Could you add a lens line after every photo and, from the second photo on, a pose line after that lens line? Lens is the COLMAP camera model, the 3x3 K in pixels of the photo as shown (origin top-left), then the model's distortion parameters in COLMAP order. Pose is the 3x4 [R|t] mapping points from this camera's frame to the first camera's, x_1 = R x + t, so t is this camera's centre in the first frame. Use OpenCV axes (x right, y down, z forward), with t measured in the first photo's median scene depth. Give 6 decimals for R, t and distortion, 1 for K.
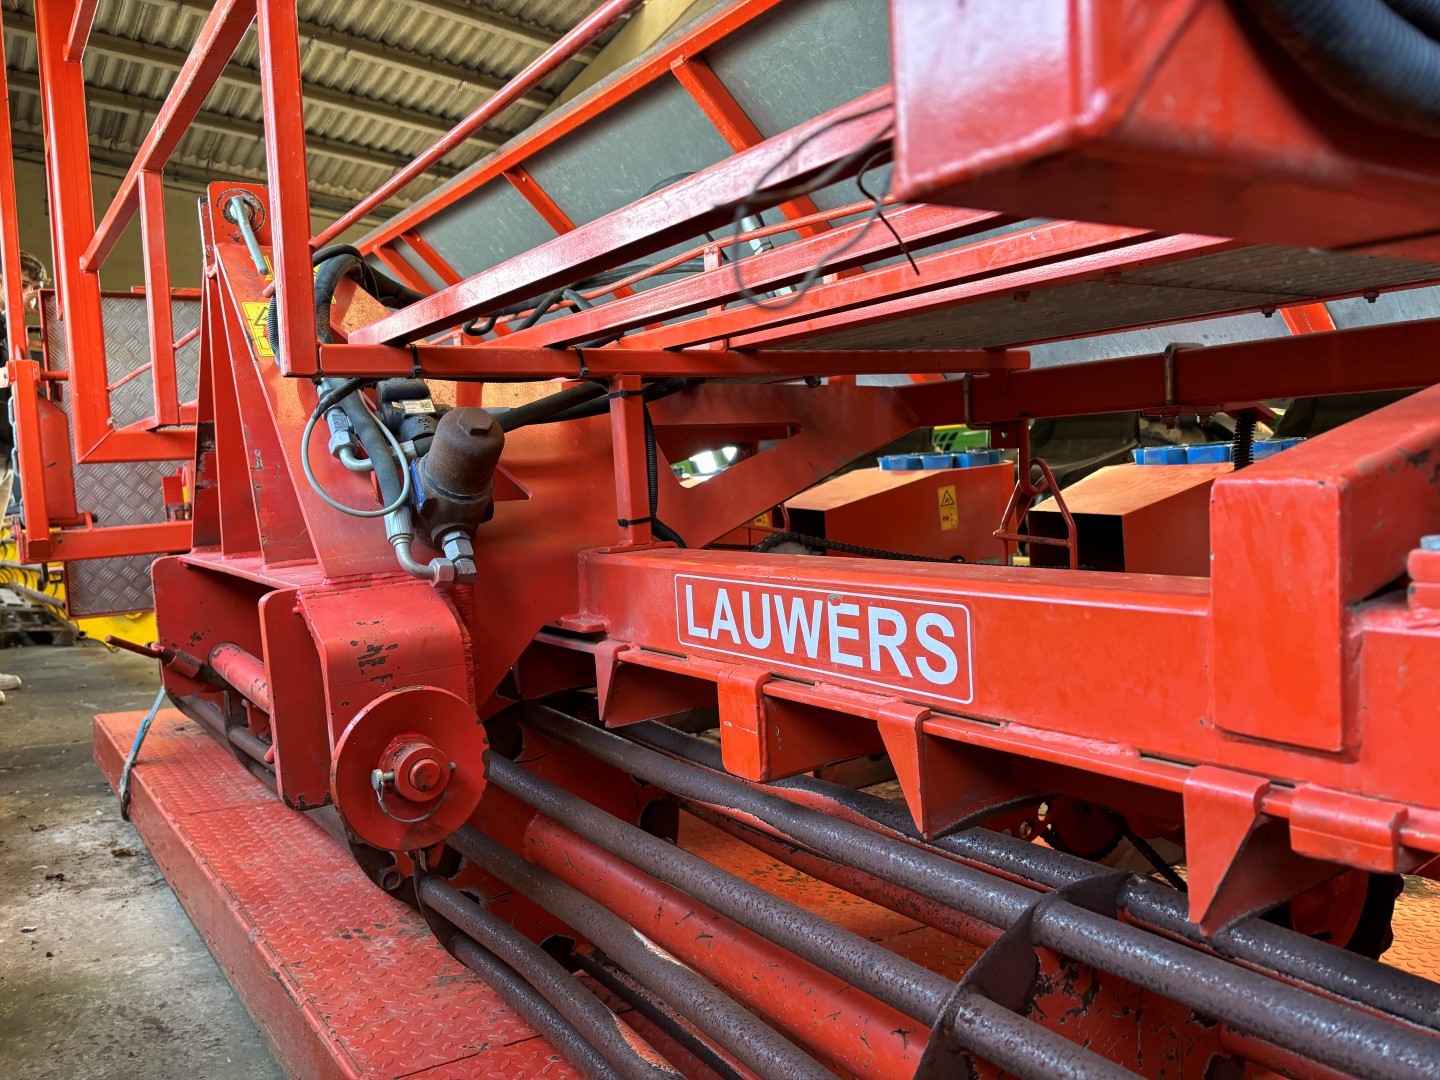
lens RADIAL K [[1085.6, 0, 719.8], [0, 1085.6, 536.1], [0, 0, 1]] dist [0.067689, -0.096495]
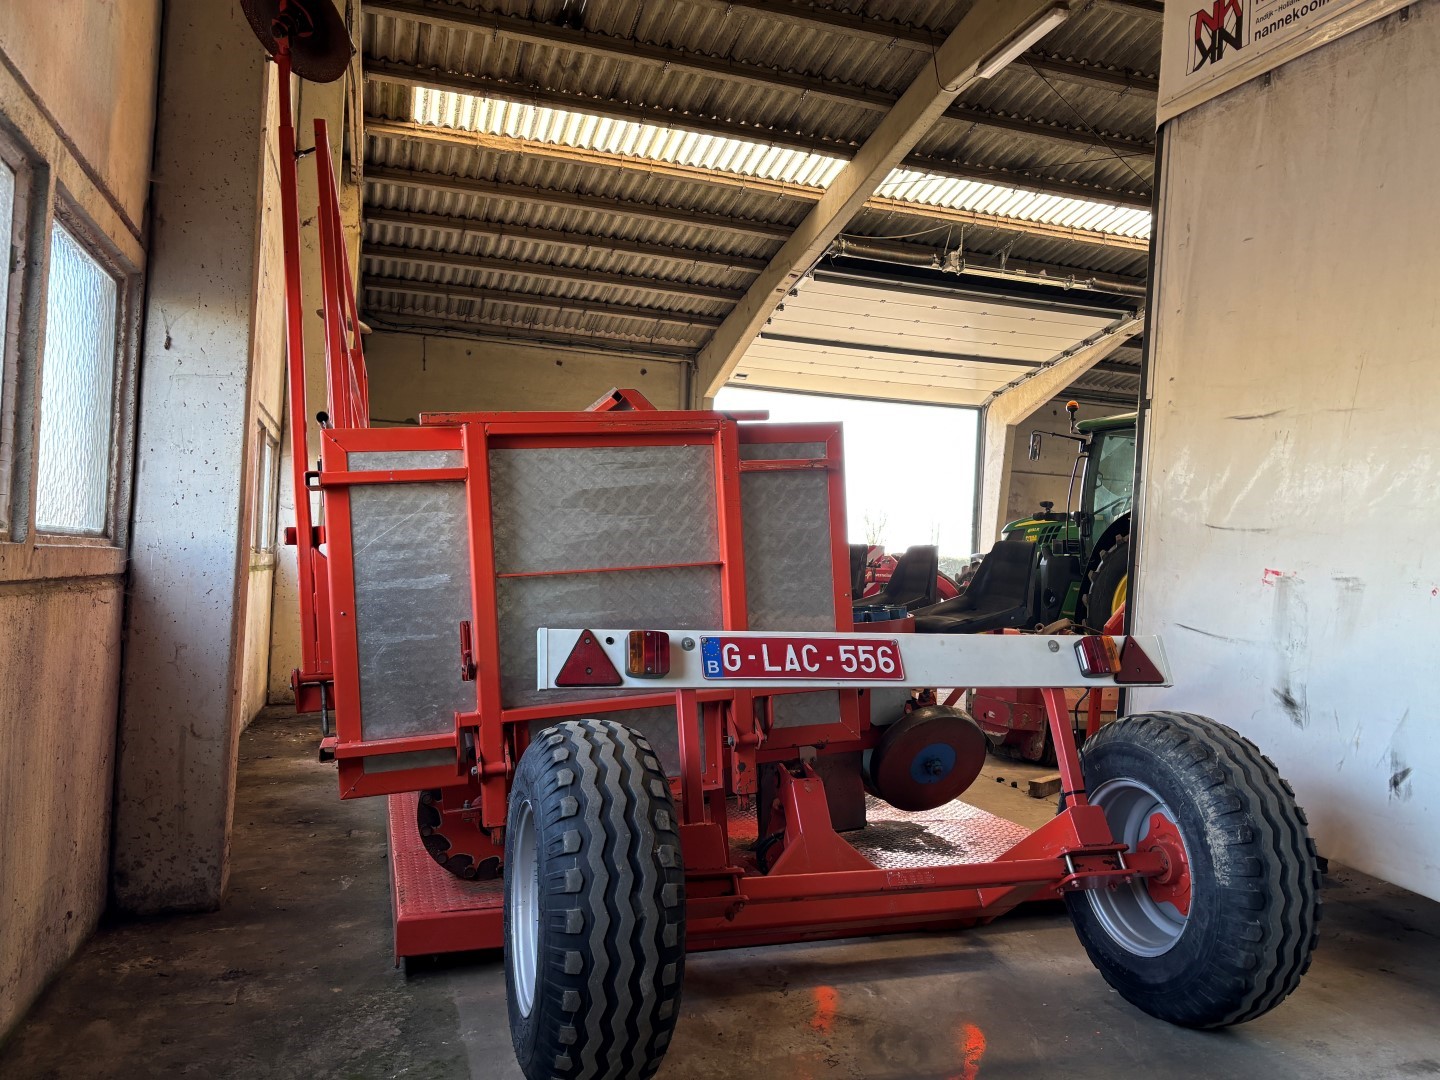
lens RADIAL K [[1085.8, 0, 728.4], [0, 1085.8, 542.9], [0, 0, 1]] dist [0.054688, -0.074139]
pose [[0.954044, 0.000686, -0.299666, 1.369791], [-0.013830, 0.999033, -0.041742, -0.114907], [0.299347, 0.043968, 0.953131, -1.618059]]
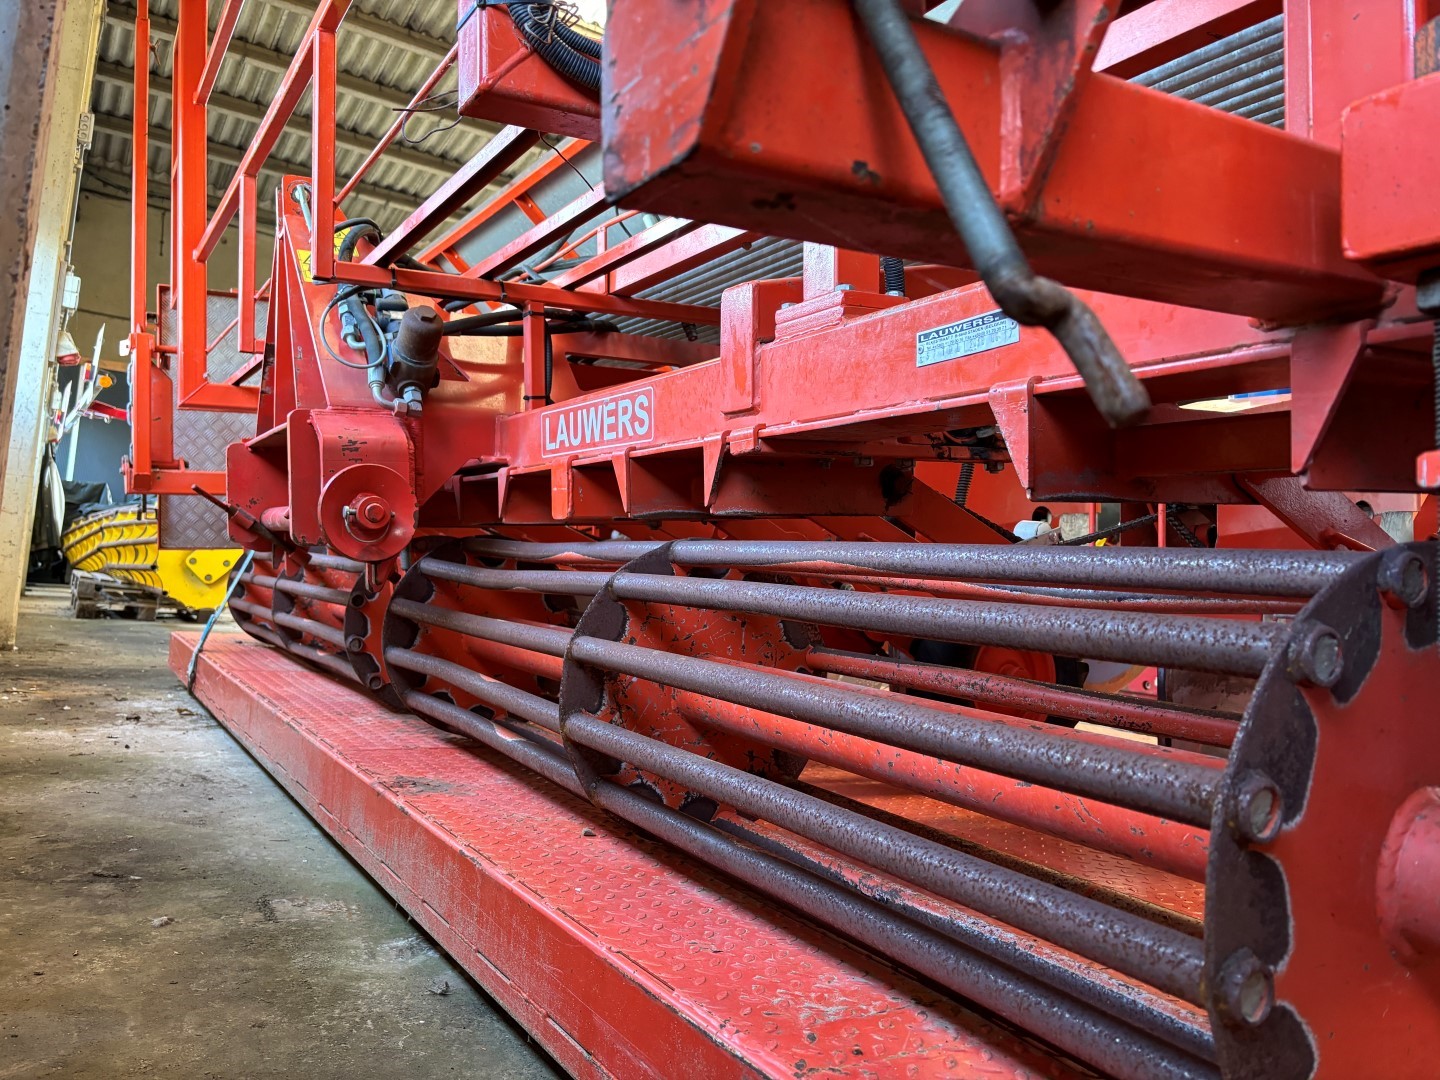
lens RADIAL K [[1085.8, 0, 728.4], [0, 1085.8, 542.9], [0, 0, 1]] dist [0.054688, -0.074139]
pose [[0.997052, 0.054414, -0.054091, 0.205169], [-0.057528, 0.996669, -0.057801, 0.187123], [0.050765, 0.060742, 0.996862, -0.358000]]
